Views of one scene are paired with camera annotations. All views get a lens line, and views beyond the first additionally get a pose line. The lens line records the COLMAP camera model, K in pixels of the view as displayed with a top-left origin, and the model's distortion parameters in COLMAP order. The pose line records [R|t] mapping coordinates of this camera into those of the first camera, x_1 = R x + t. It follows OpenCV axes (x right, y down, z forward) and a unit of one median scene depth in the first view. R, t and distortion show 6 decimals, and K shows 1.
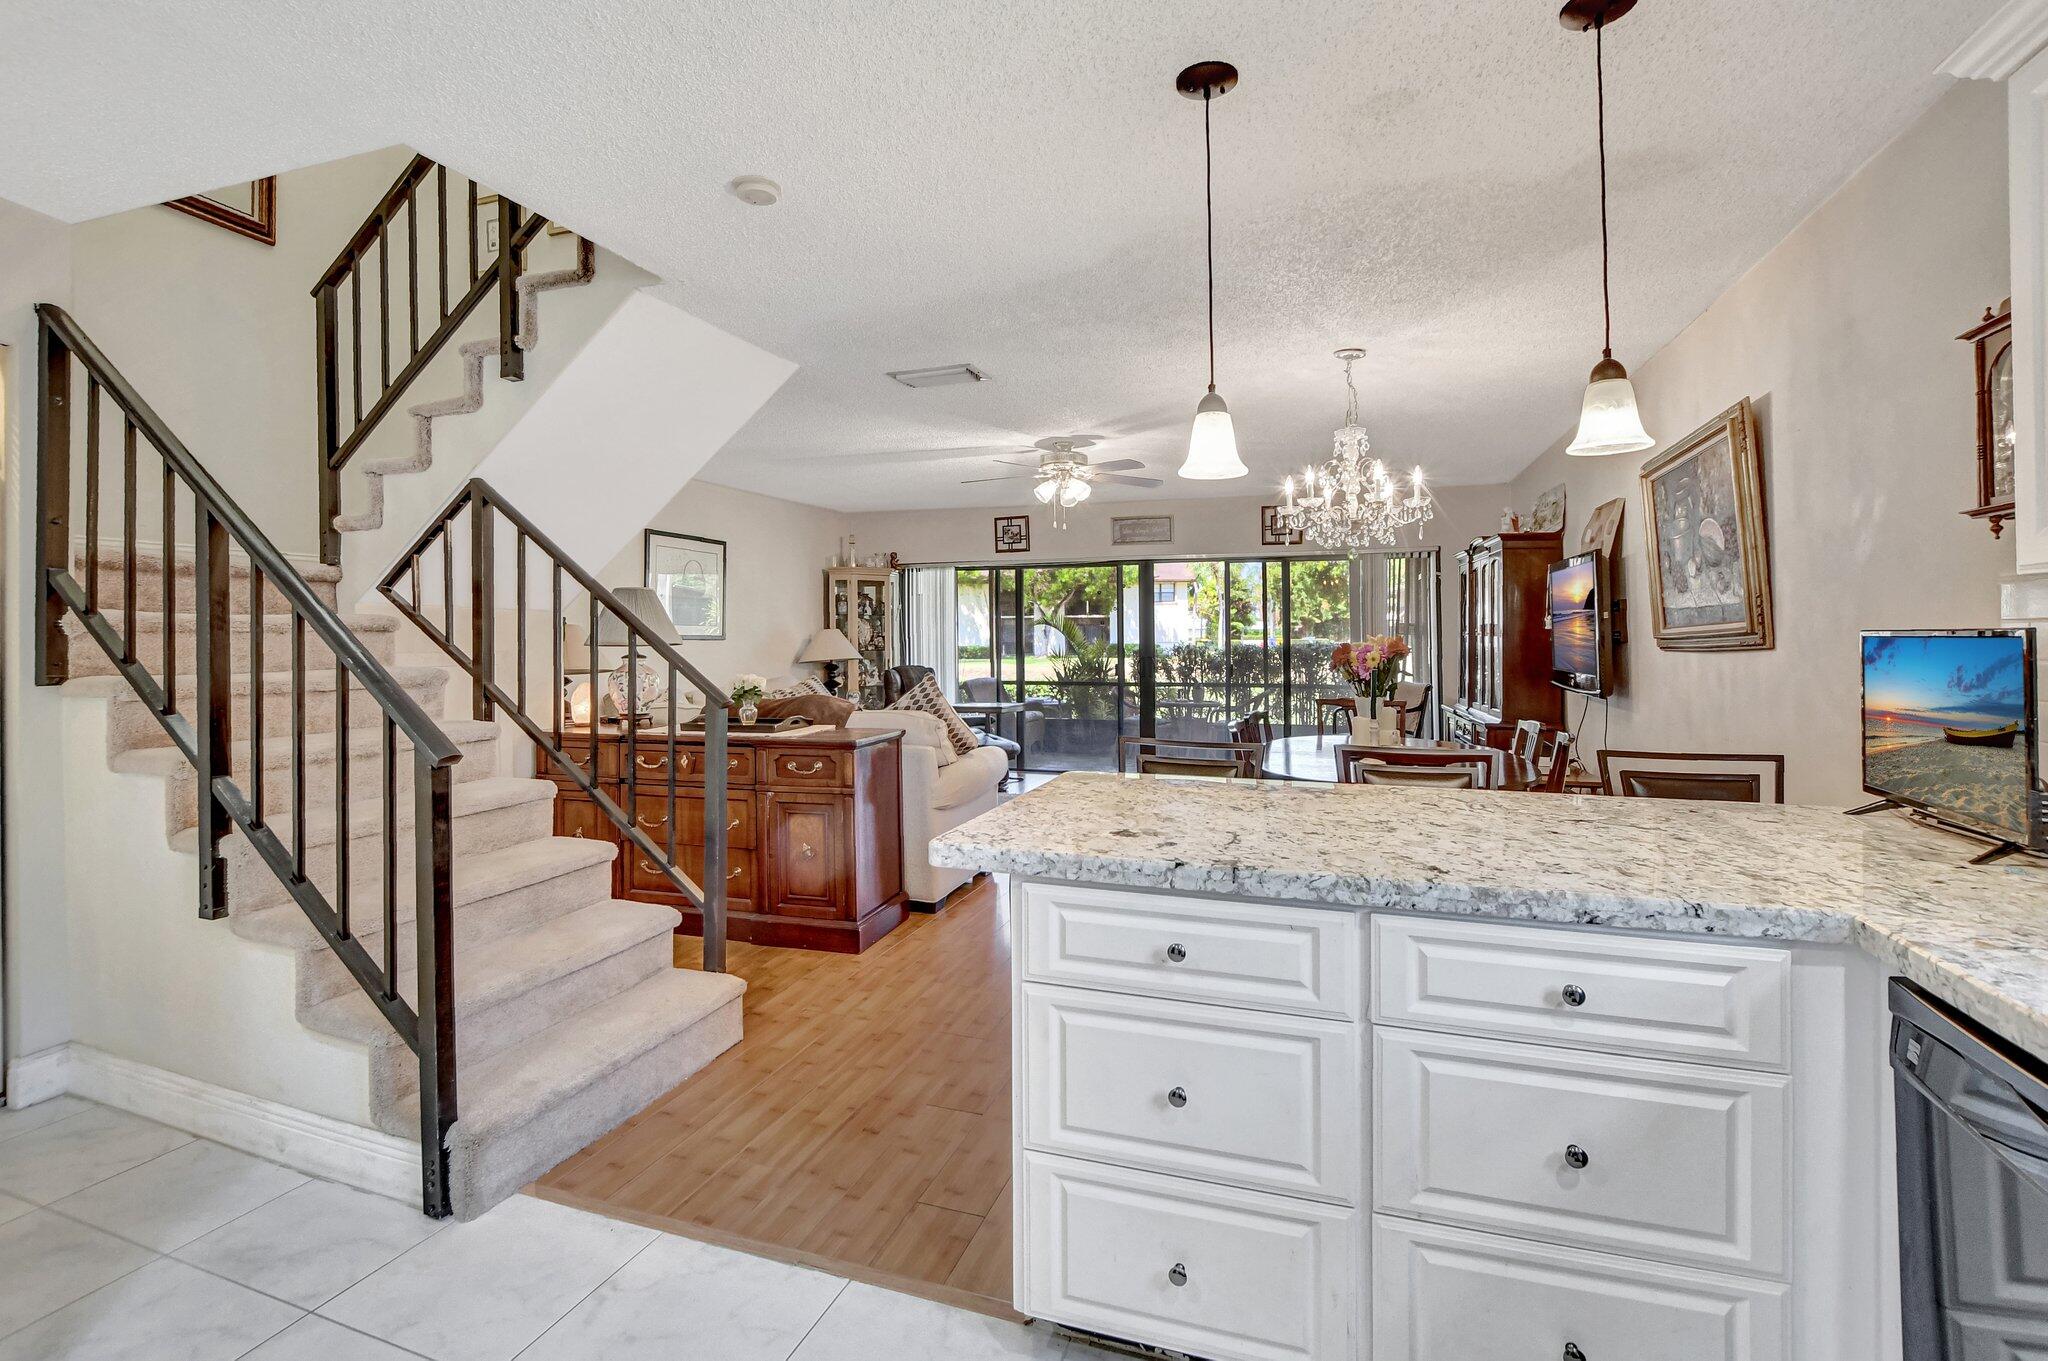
lens RADIAL K [[924.2, 0, 1027.5], [0, 924.2, 620.8], [0, 0, 1]] dist [-0.024187, 0.001931]
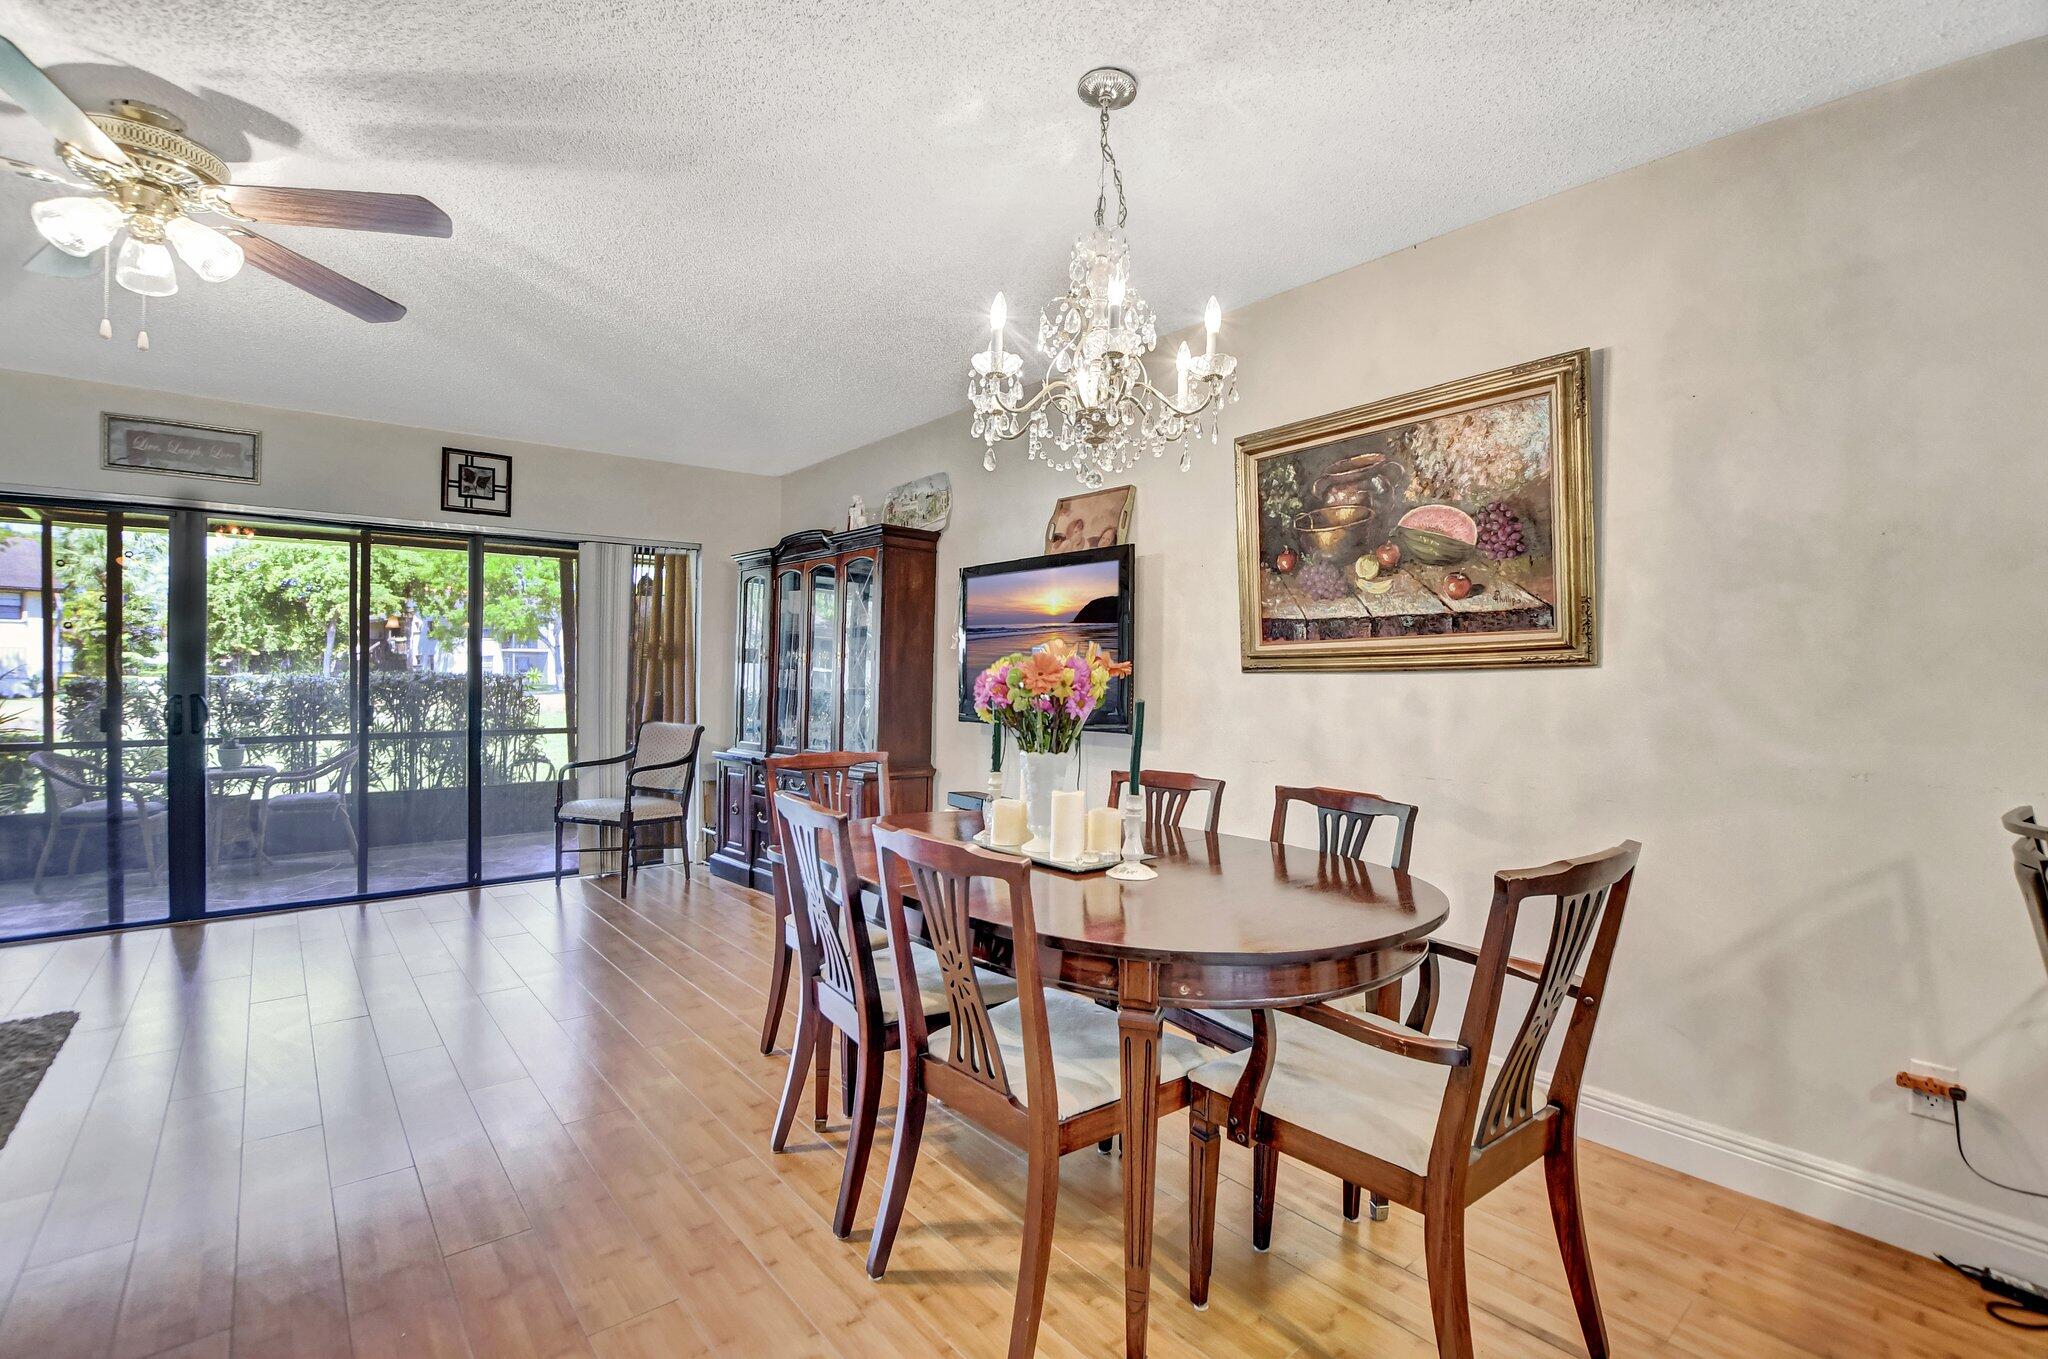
lens RADIAL K [[924.2, 0, 980.9], [0, 924.2, 677.3], [0, 0, 1]] dist [-0.024187, 0.001931]
pose [[0.553025, 0.002468, 0.833161, -0.049793], [-0.019761, 0.999753, 0.010155, 0.014373], [-0.832931, -0.022080, 0.552937, 0.338753]]
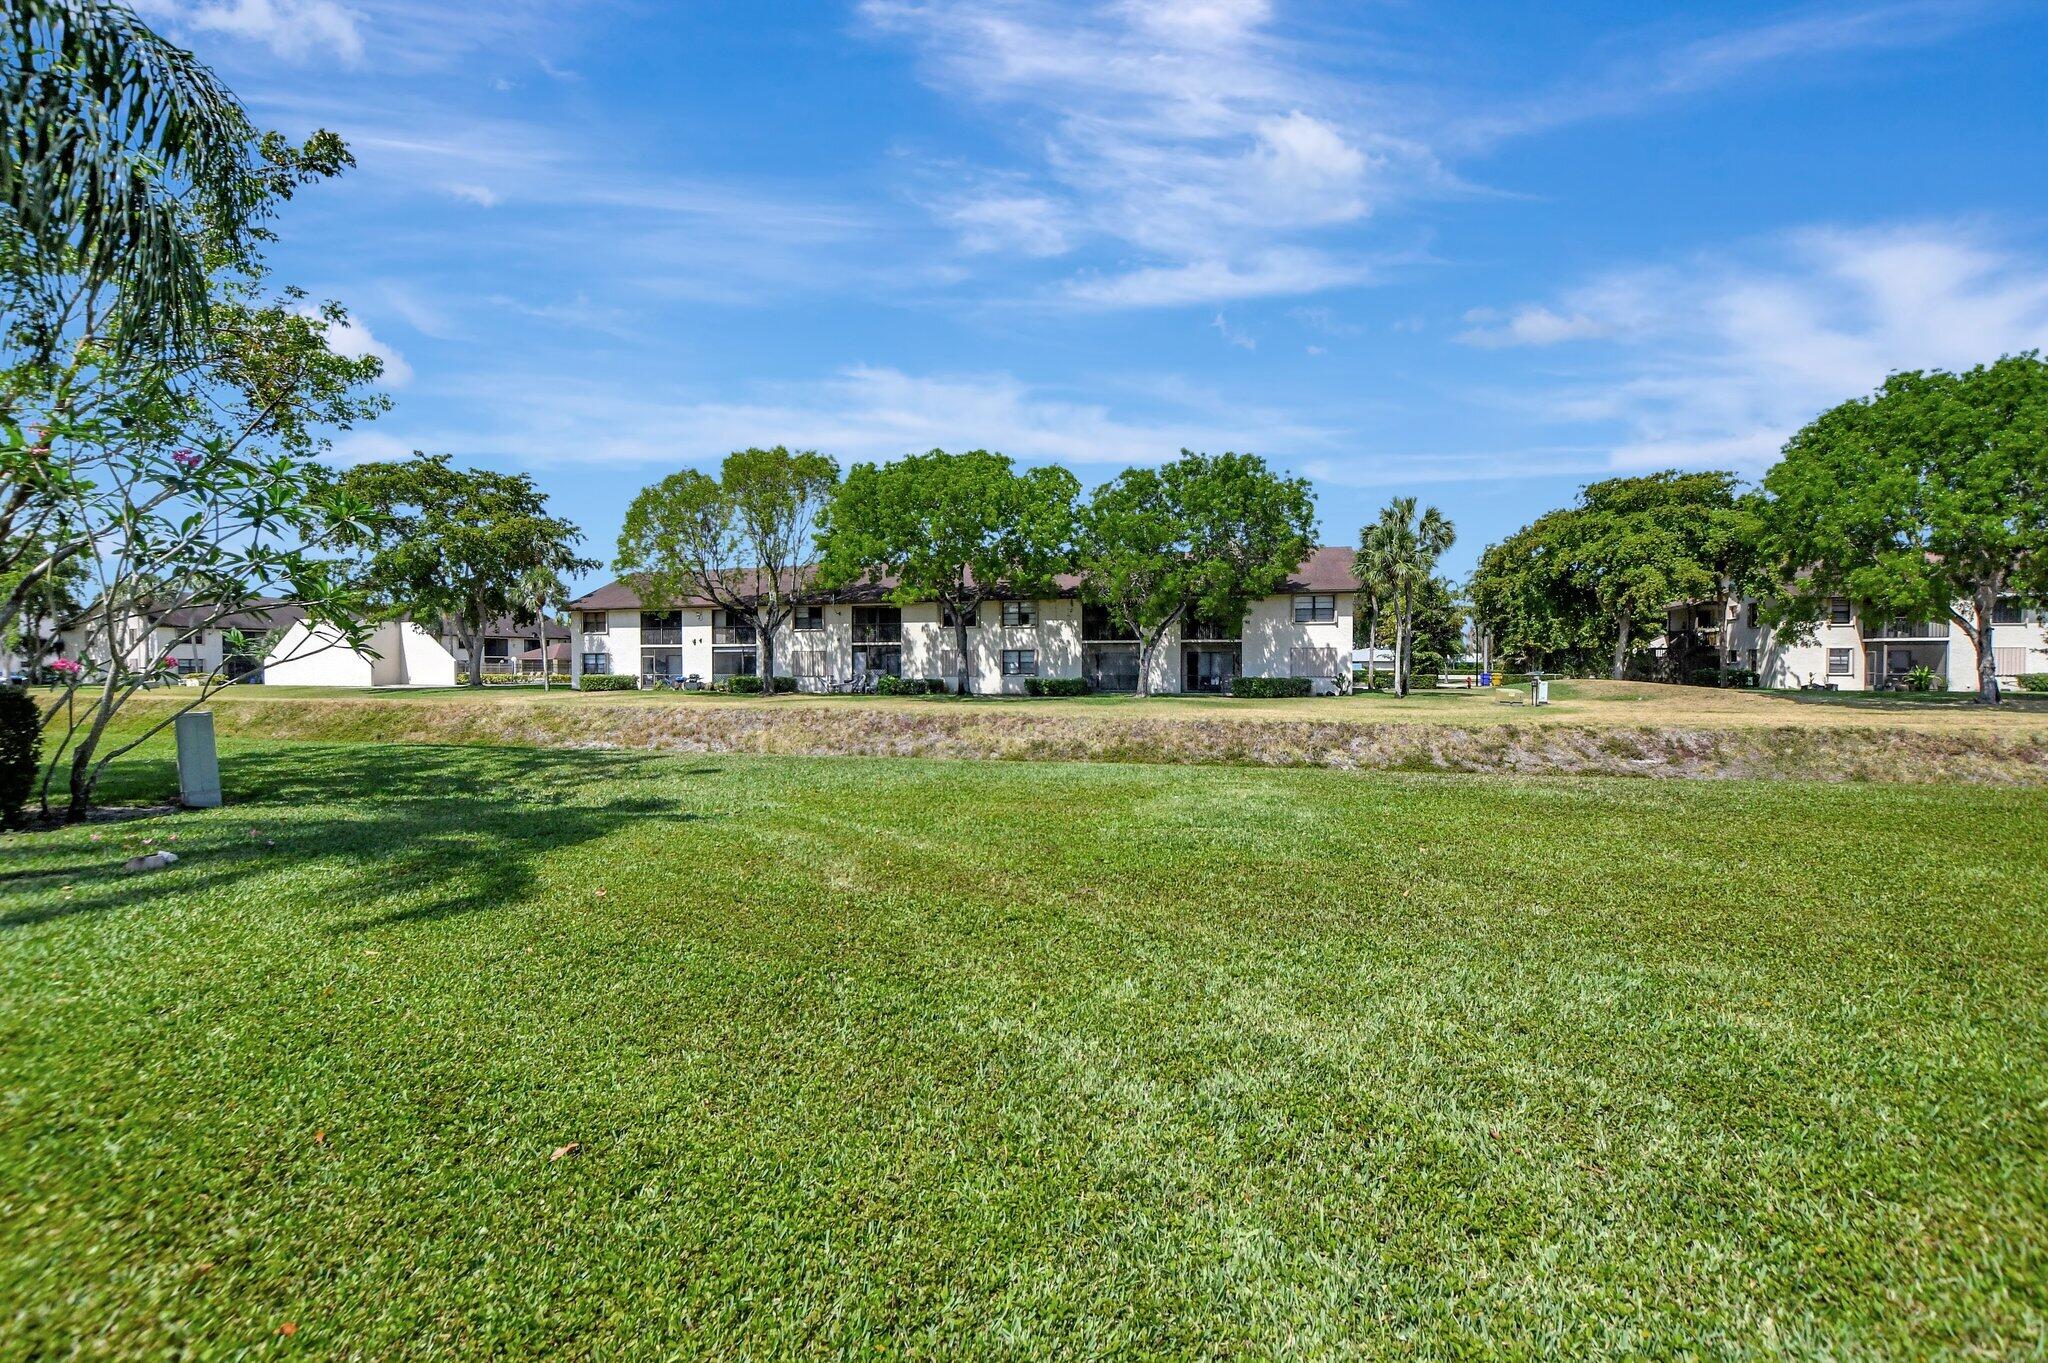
lens RADIAL K [[948.7, 0, 1031.5], [0, 948.7, 676.0], [0, 0, 1]] dist [-0.003944, 0.000277]
pose [[0.980990, 0.009029, -0.193847, 0.661968], [-0.004075, 0.999655, 0.025938, 0.039786], [0.194014, -0.024655, 0.980689, 2.126000]]
